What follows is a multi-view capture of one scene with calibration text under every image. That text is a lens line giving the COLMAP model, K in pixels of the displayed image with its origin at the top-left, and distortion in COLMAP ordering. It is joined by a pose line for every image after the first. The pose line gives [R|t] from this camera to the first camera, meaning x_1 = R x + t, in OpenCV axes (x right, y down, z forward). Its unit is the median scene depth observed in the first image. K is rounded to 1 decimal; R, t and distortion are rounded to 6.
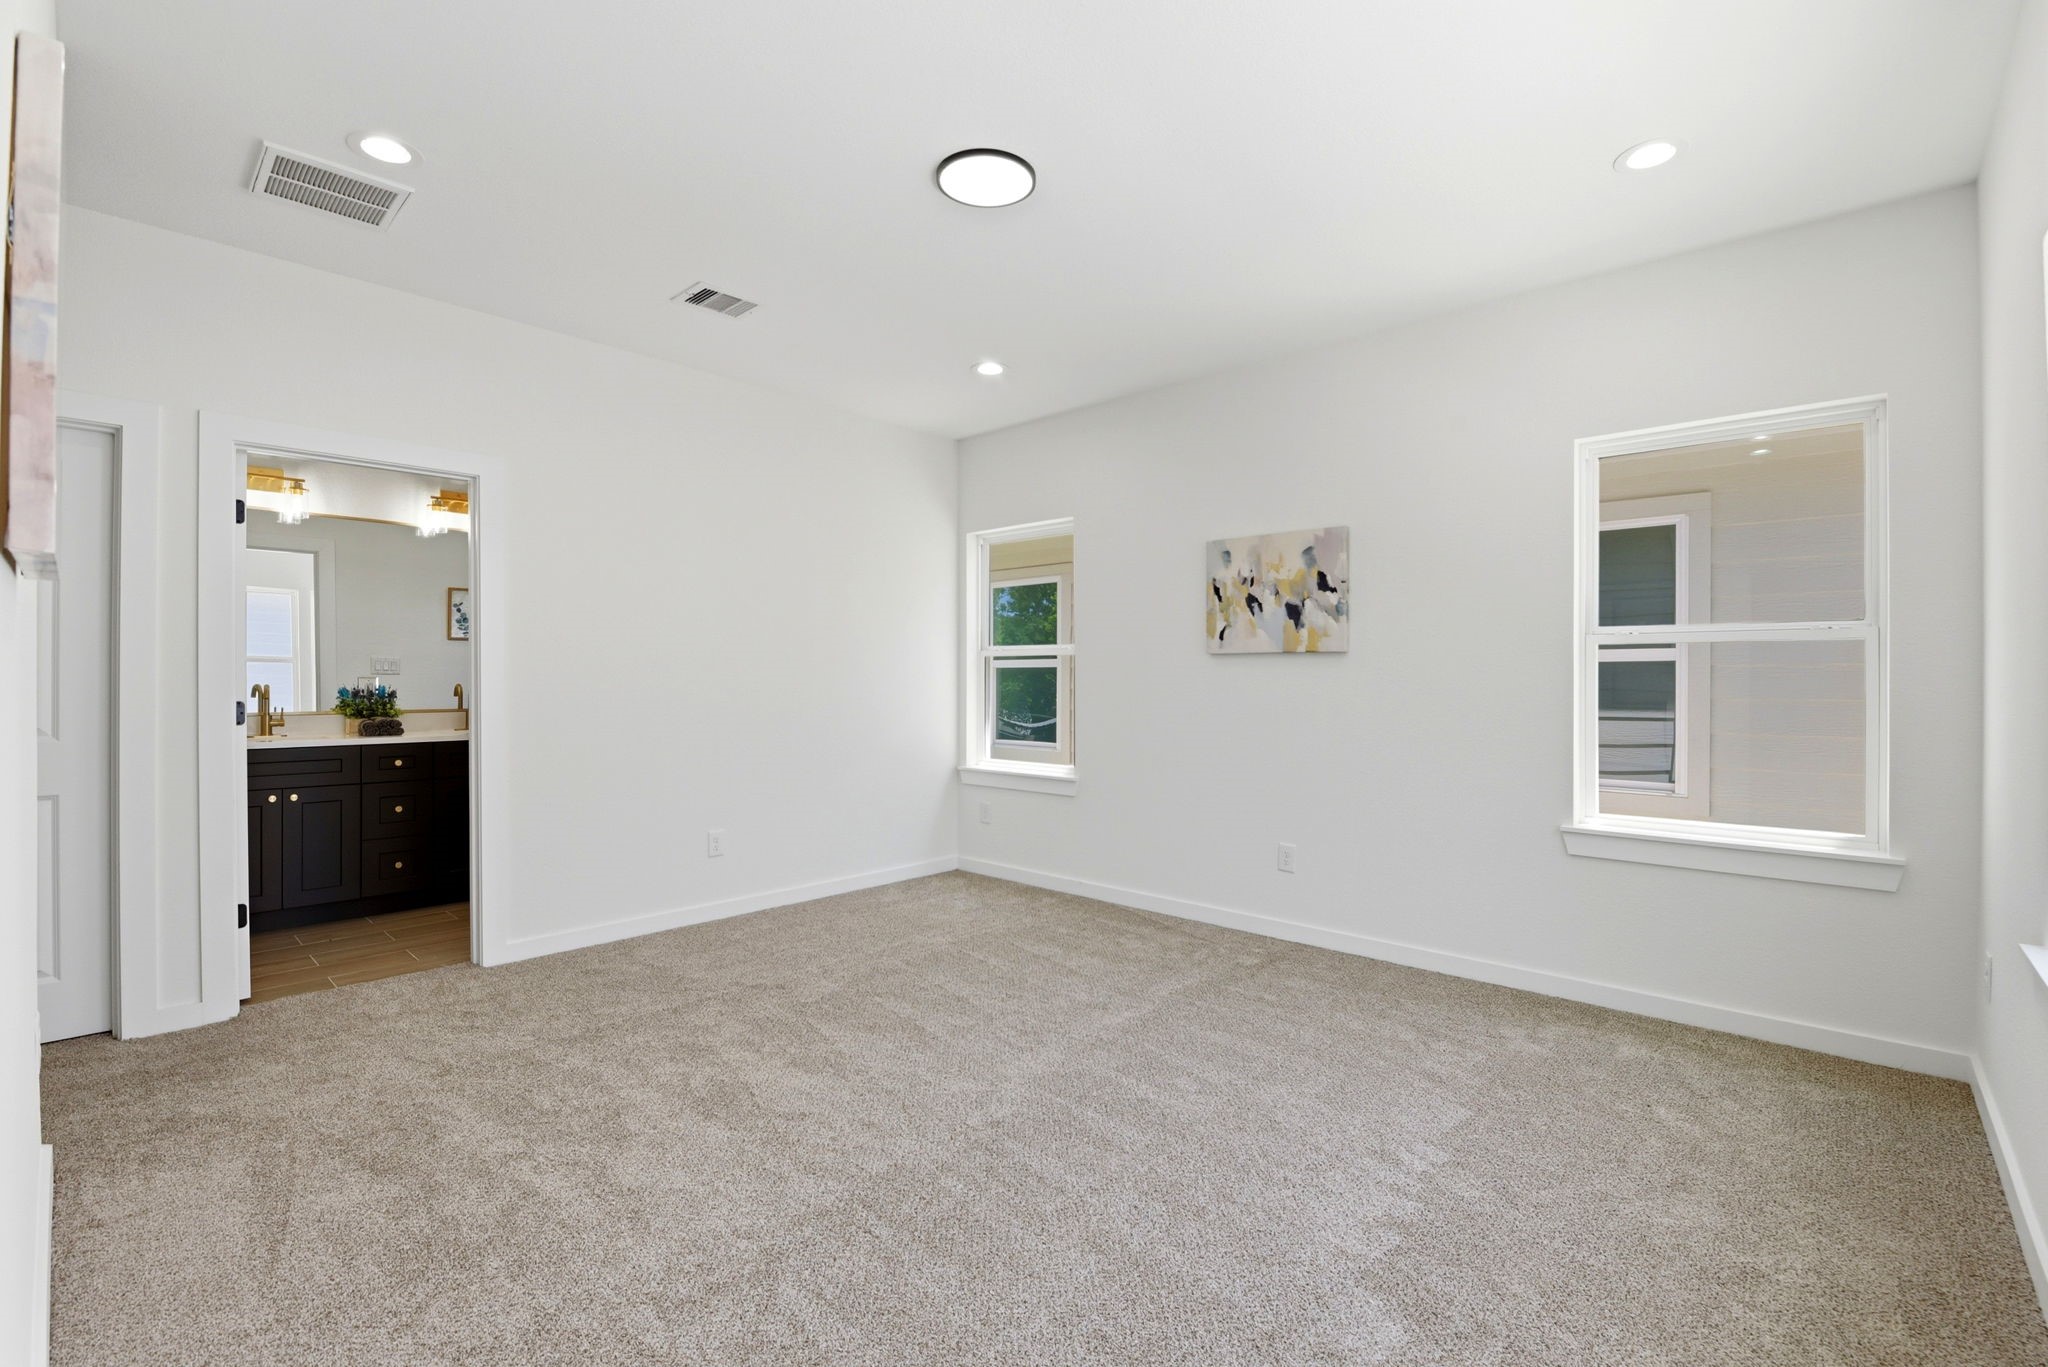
lens RADIAL K [[871.1, 0, 1029.0], [0, 871.1, 680.6], [0, 0, 1]] dist [-0.018126, -0.001425]
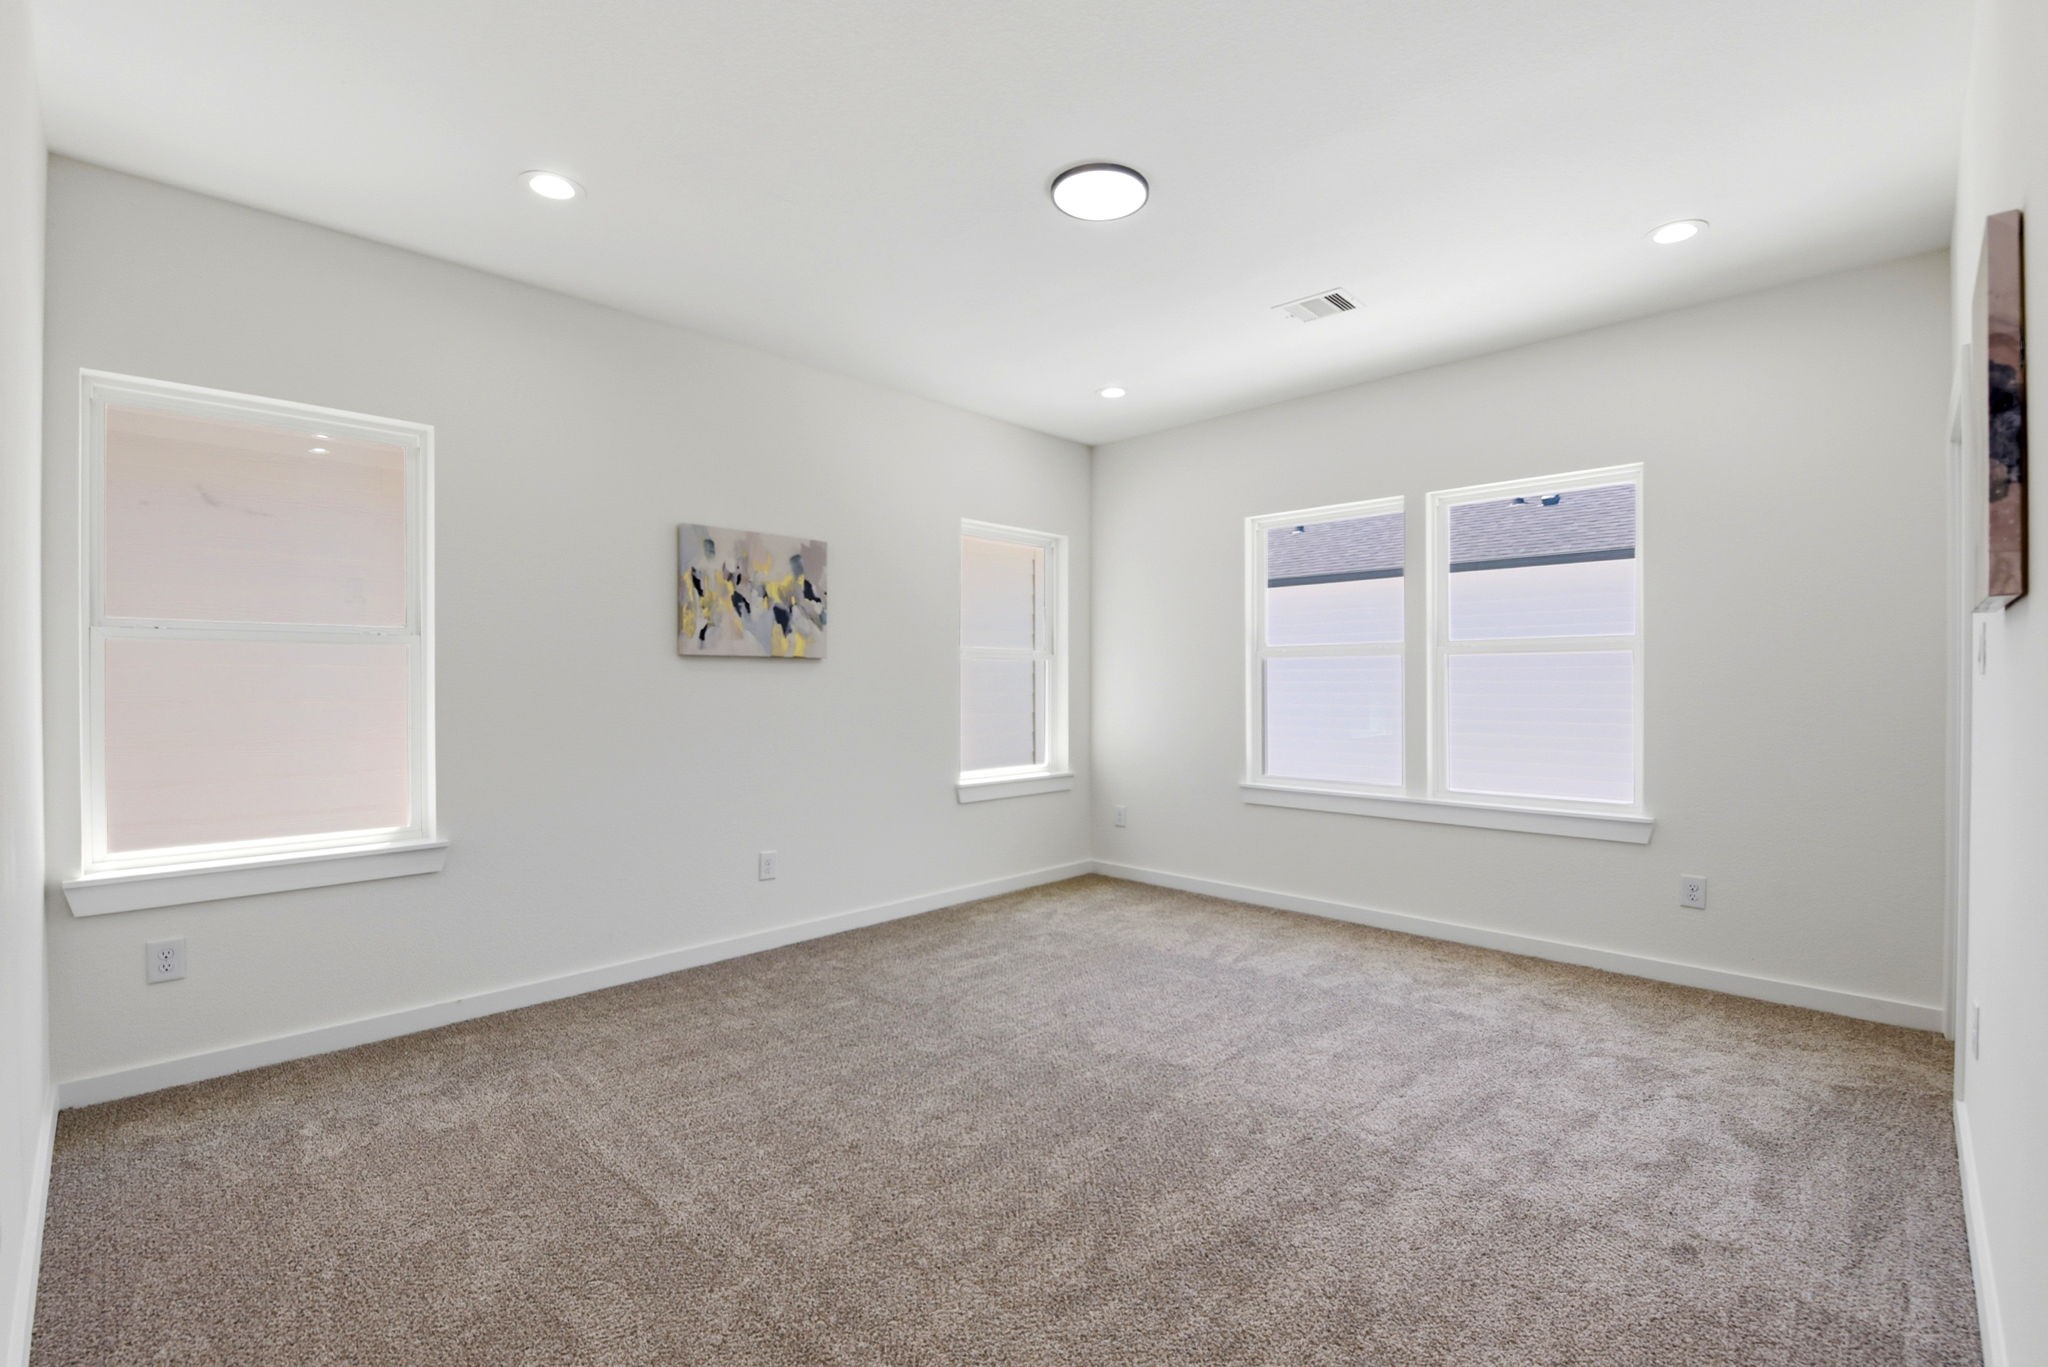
lens RADIAL K [[871.1, 0, 1035.4], [0, 871.1, 680.8], [0, 0, 1]] dist [-0.018126, -0.001425]
pose [[0.045336, -0.005294, 0.998958, -0.666080], [-0.000210, 0.999986, 0.005309, -0.010266], [-0.998972, -0.000450, 0.045334, 0.648636]]
